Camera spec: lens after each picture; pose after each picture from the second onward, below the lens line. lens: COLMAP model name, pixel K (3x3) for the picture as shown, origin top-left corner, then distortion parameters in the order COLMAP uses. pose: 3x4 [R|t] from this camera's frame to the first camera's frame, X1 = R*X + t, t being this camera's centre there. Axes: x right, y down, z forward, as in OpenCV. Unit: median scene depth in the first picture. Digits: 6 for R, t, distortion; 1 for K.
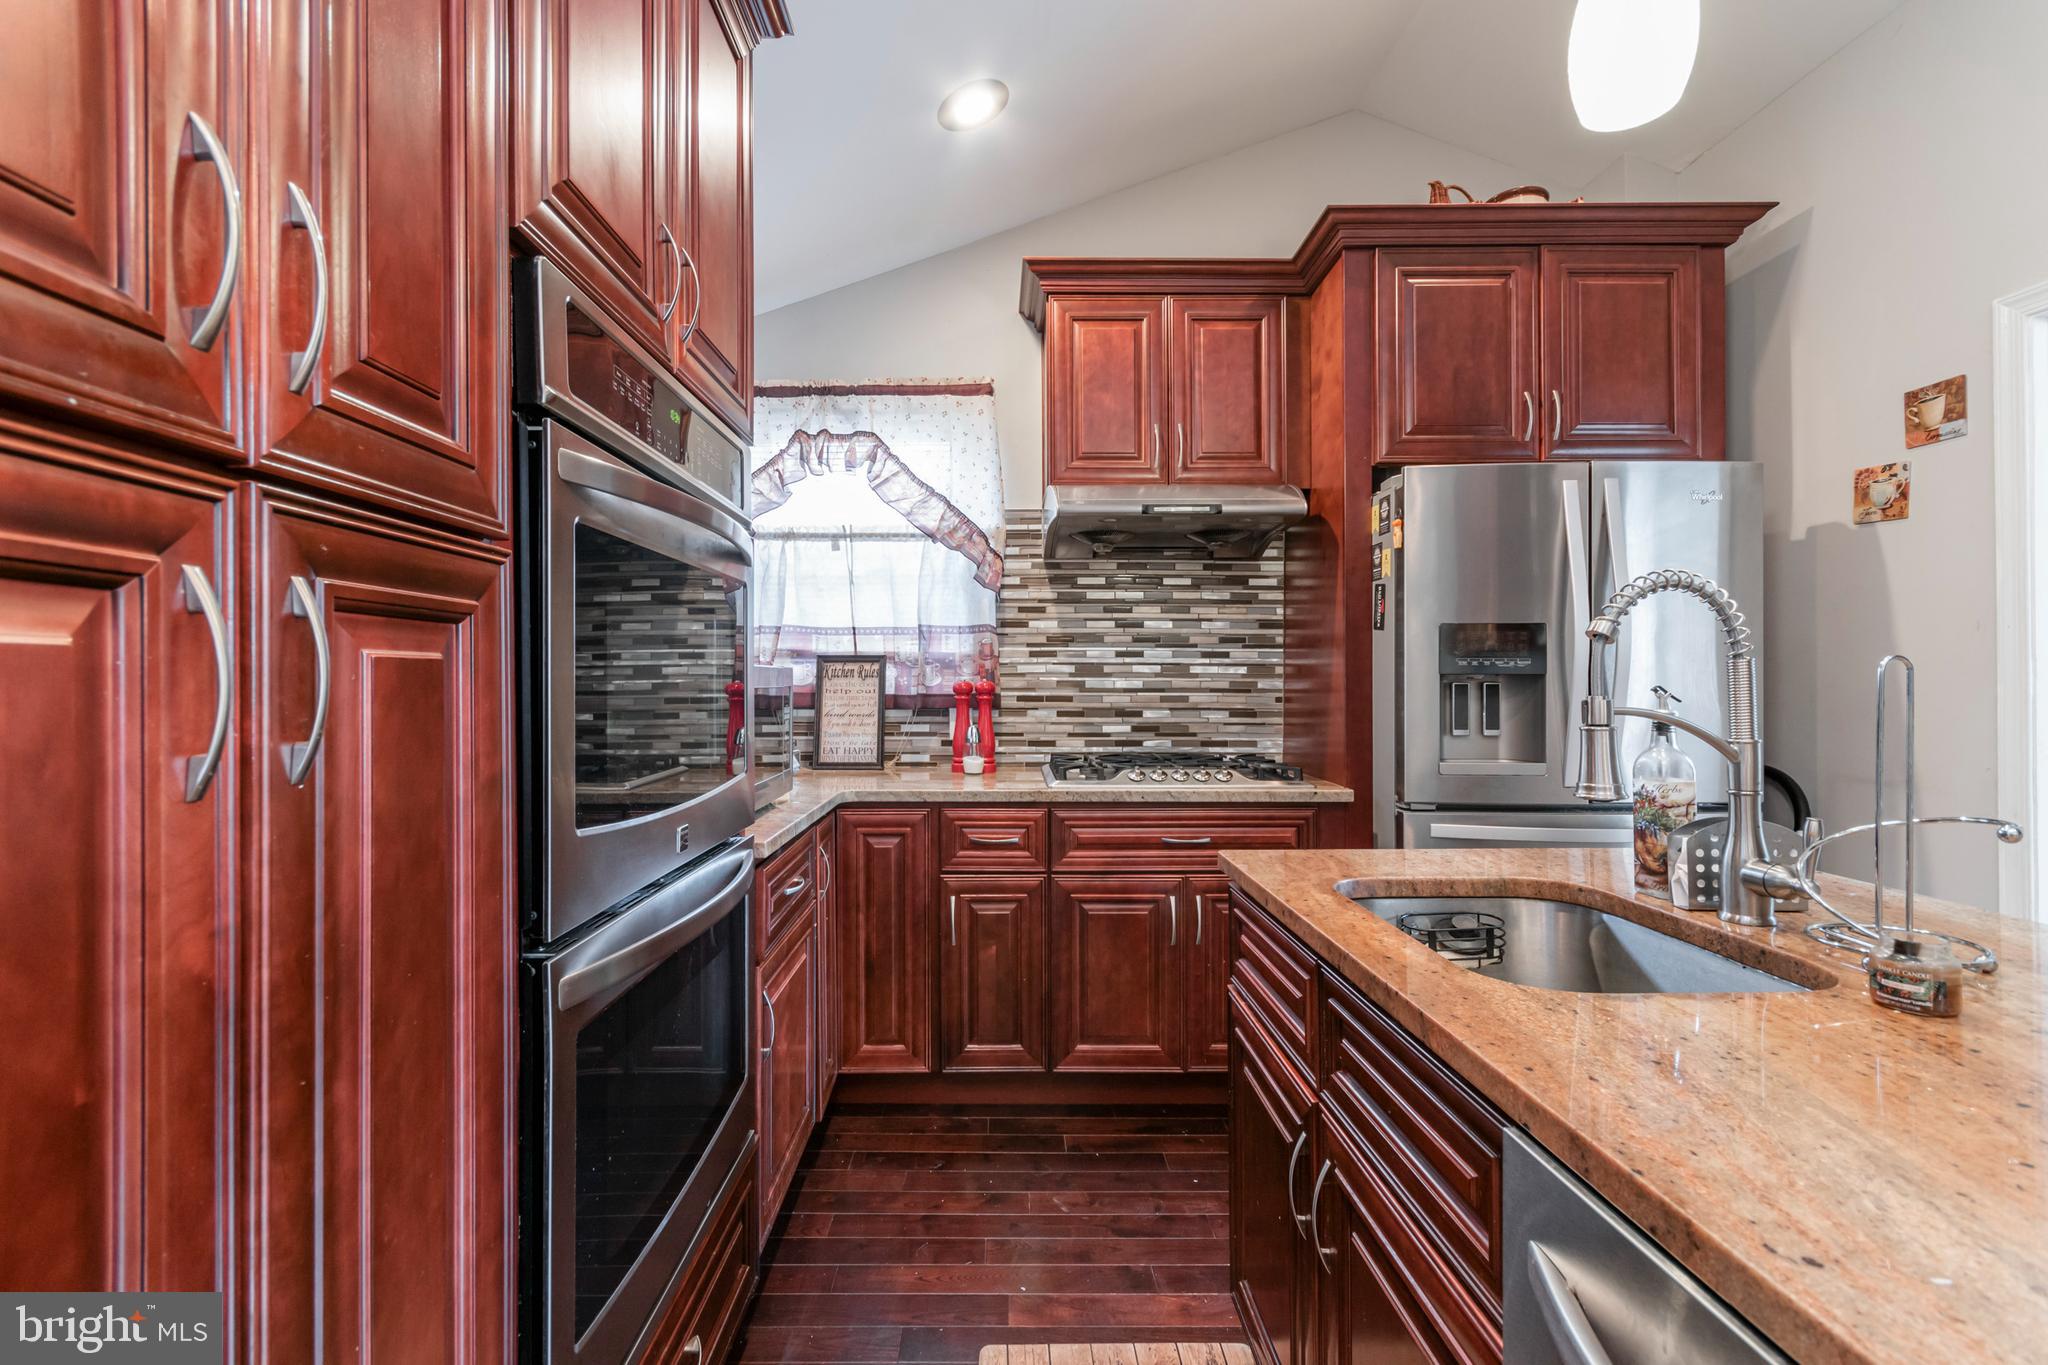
lens RADIAL K [[907.6, 0, 1002.7], [0, 907.6, 676.3], [0, 0, 1]] dist [-0.000246, -0.000259]
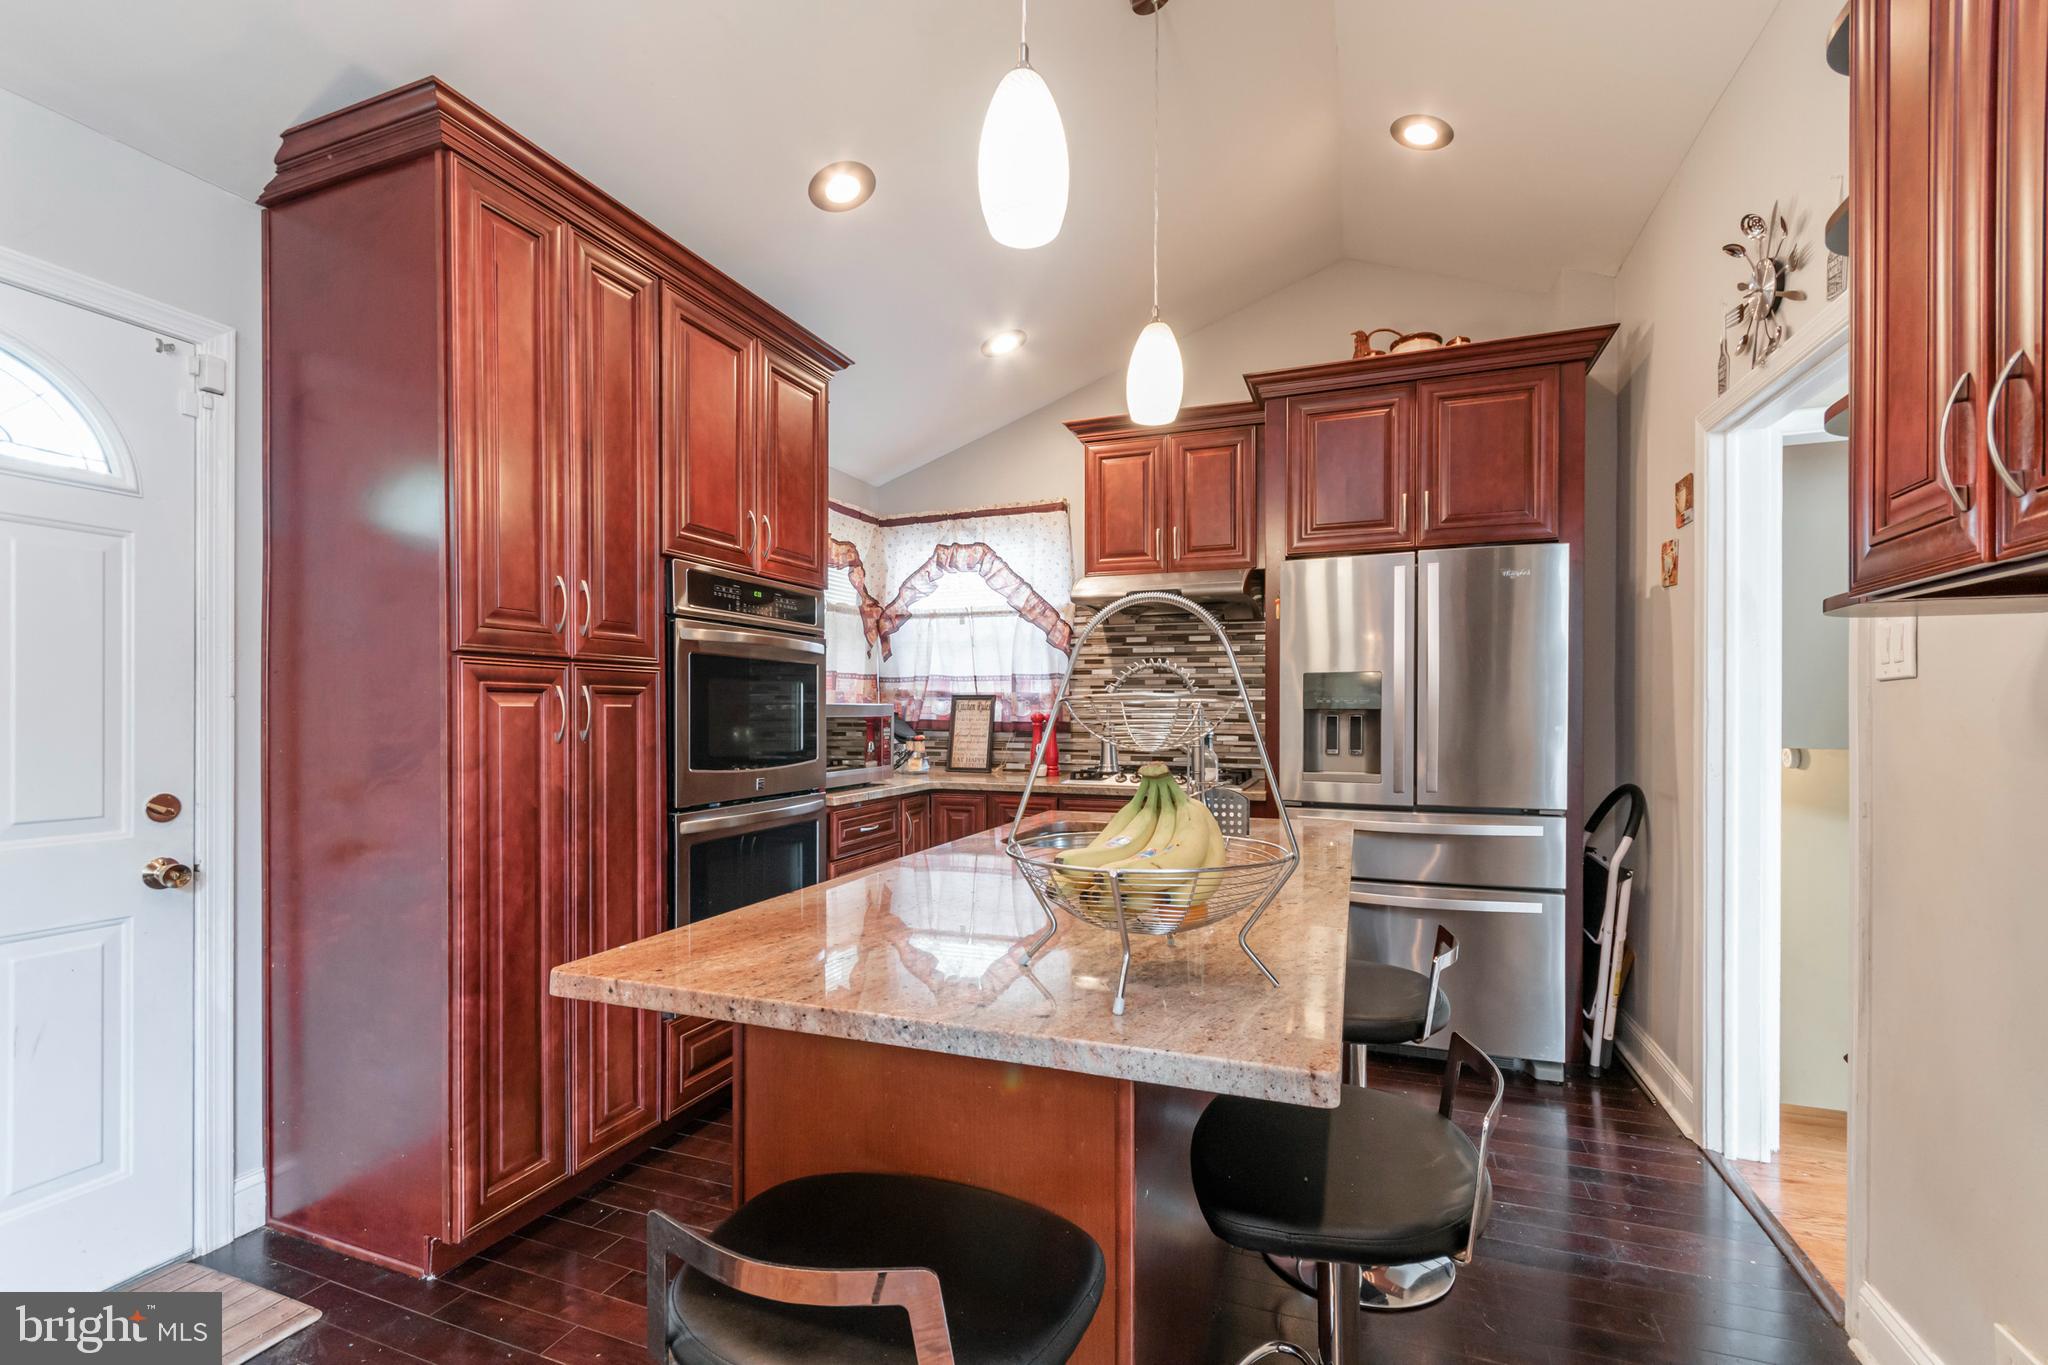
lens RADIAL K [[905.7, 0, 1003.2], [0, 905.7, 713.4], [0, 0, 1]] dist [0.002111, 0.000161]
pose [[0.931266, 0.003290, -0.364325, 0.450832], [-0.000365, 0.999967, 0.008097, -0.005647], [0.364340, -0.007407, 0.931237, -0.379651]]
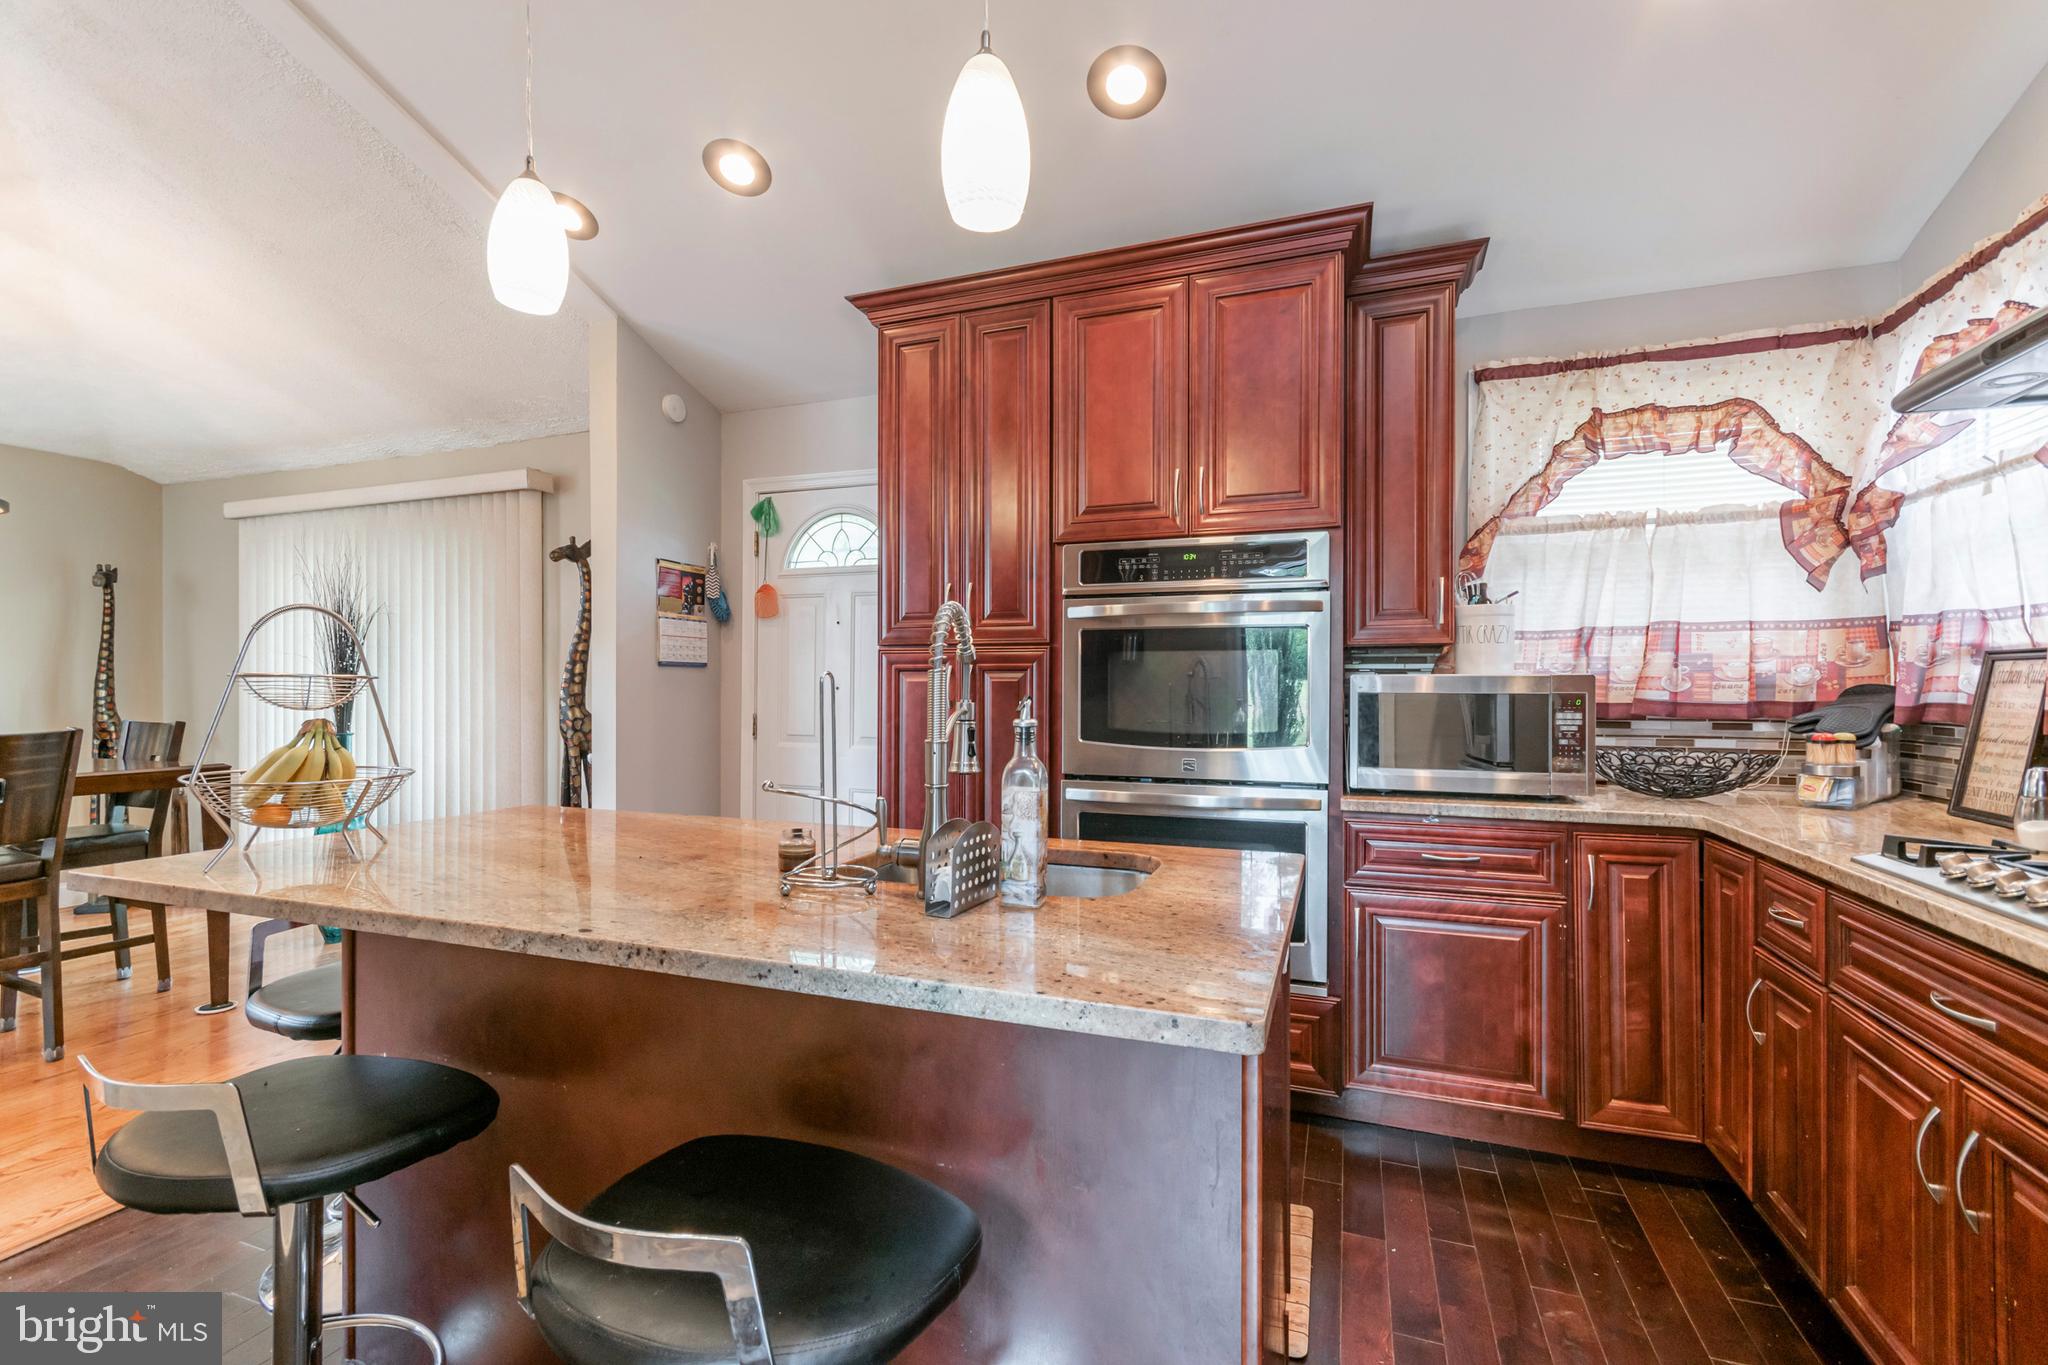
lens RADIAL K [[902.5, 0, 1030.7], [0, 902.5, 688.8], [0, 0, 1]] dist [0.007444, -0.000334]
pose [[-0.333192, 0.002908, -0.942855, 0.742811], [0.004330, 0.999989, 0.001554, 0.001205], [0.942849, -0.003565, -0.333201, 0.602197]]
